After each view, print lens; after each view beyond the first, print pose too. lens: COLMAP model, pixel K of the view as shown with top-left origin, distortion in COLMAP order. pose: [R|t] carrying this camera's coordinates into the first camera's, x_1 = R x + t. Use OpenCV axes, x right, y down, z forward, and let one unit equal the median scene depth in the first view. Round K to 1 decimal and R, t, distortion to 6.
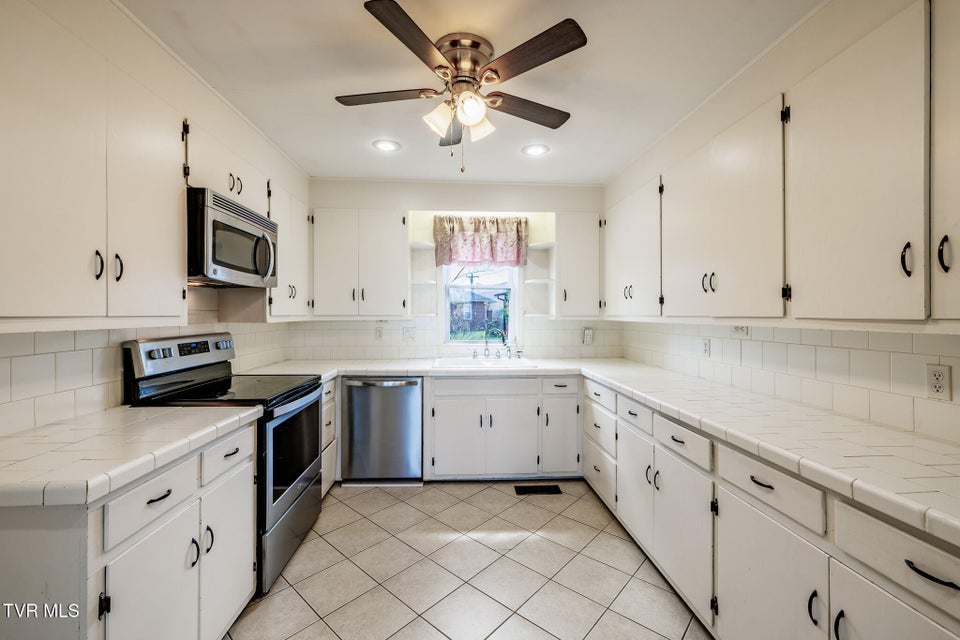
lens RADIAL K [[404.0, 0, 477.9], [0, 404.0, 313.8], [0, 0, 1]] dist [-0.000151, 0.000096]
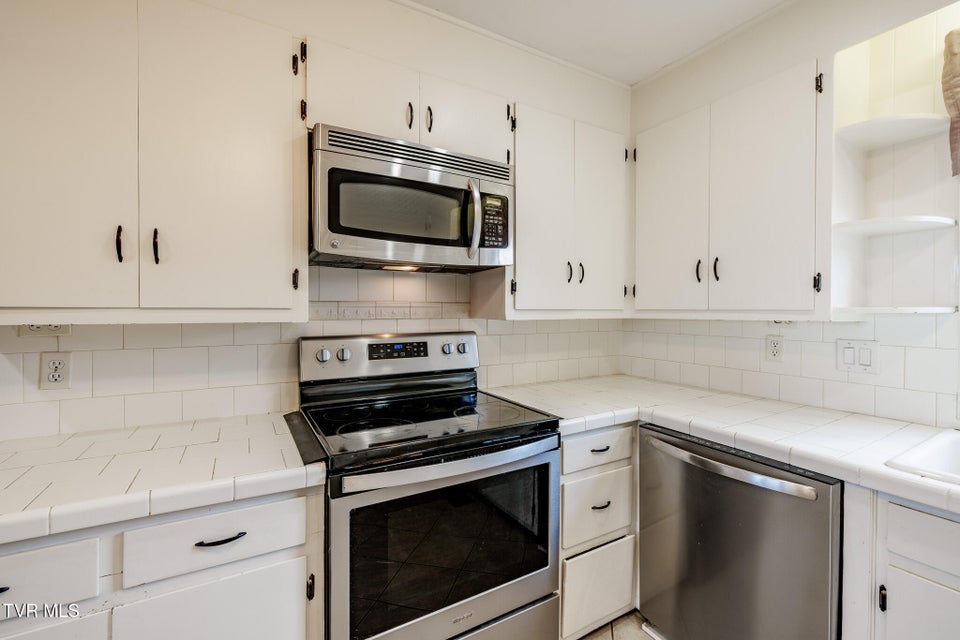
lens RADIAL K [[404.0, 0, 462.4], [0, 404.0, 311.7], [0, 0, 1]] dist [-0.000151, 0.000096]
pose [[0.437494, 0.009626, -0.899170, 0.032635], [-0.003227, 0.999953, 0.009135, 0.001937], [0.899216, -0.001095, 0.437504, 0.491547]]
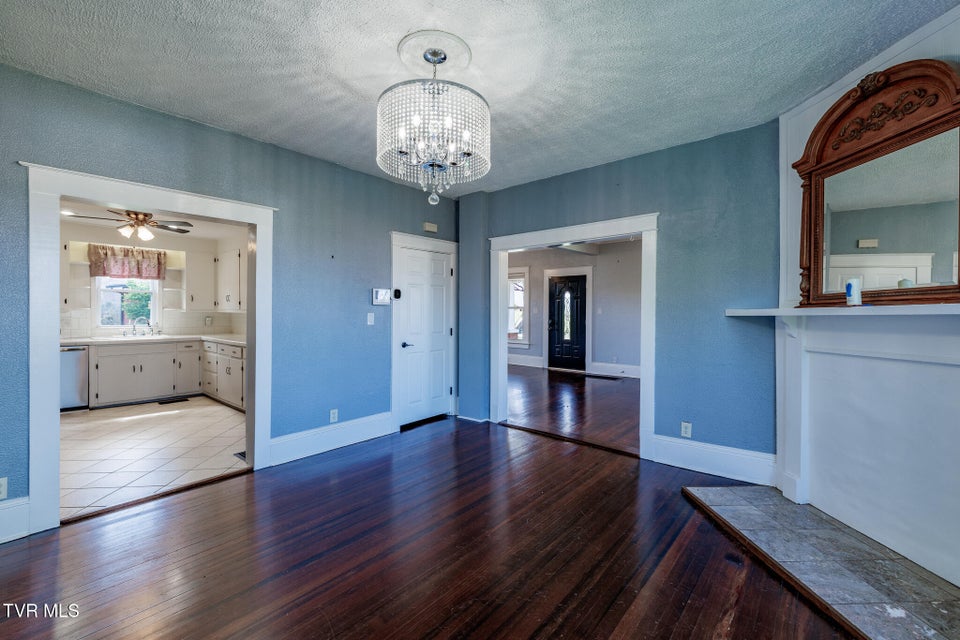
lens RADIAL K [[404.0, 0, 479.8], [0, 404.0, 313.4], [0, 0, 1]] dist [-0.000151, 0.000096]
pose [[0.694597, -0.003958, 0.719388, -0.191897], [-0.006232, 0.999914, 0.011518, -0.006902], [-0.719372, -0.012483, 0.694513, -1.190890]]
